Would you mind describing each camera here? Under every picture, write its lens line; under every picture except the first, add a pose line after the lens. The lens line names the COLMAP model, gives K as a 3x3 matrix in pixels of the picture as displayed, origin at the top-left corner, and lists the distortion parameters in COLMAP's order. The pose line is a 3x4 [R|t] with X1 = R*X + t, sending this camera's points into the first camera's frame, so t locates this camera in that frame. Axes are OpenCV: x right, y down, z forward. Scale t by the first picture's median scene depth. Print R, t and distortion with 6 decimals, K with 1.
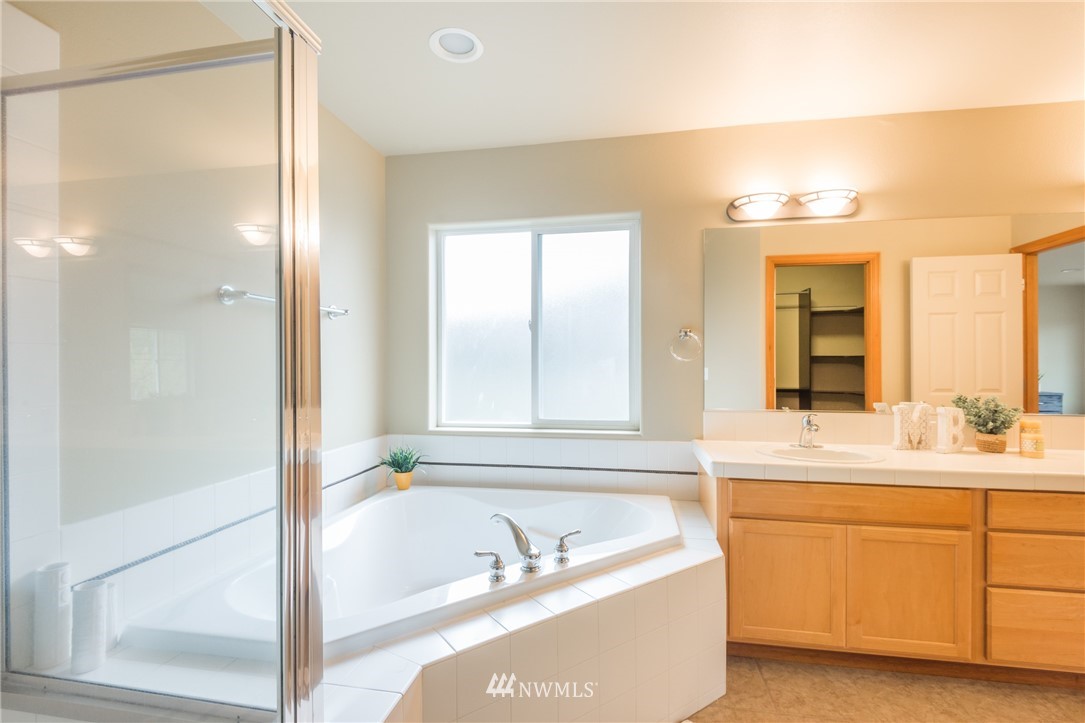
lens RADIAL K [[486.9, 0, 539.1], [0, 486.9, 363.3], [0, 0, 1]] dist [0.004762, -0.005564]
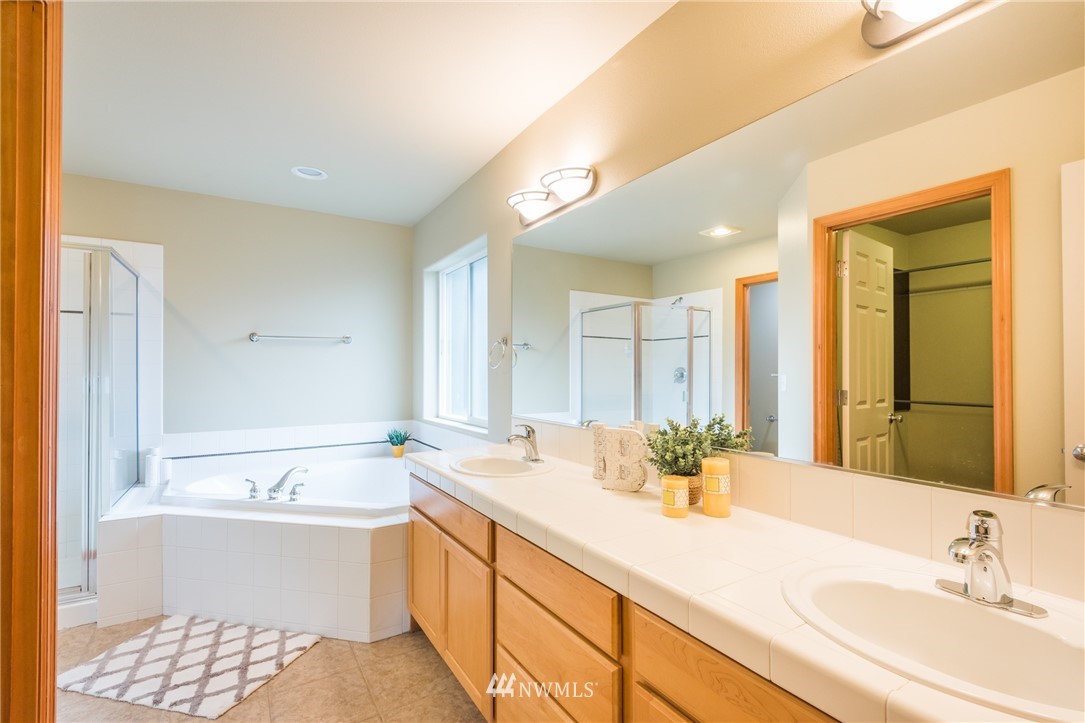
lens RADIAL K [[486.9, 0, 546.4], [0, 486.9, 361.9], [0, 0, 1]] dist [0.004762, -0.005564]
pose [[0.676462, -0.015979, -0.736304, 1.215002], [0.006635, 0.999856, -0.015603, -0.000721], [0.736447, 0.005669, 0.676471, 0.382471]]
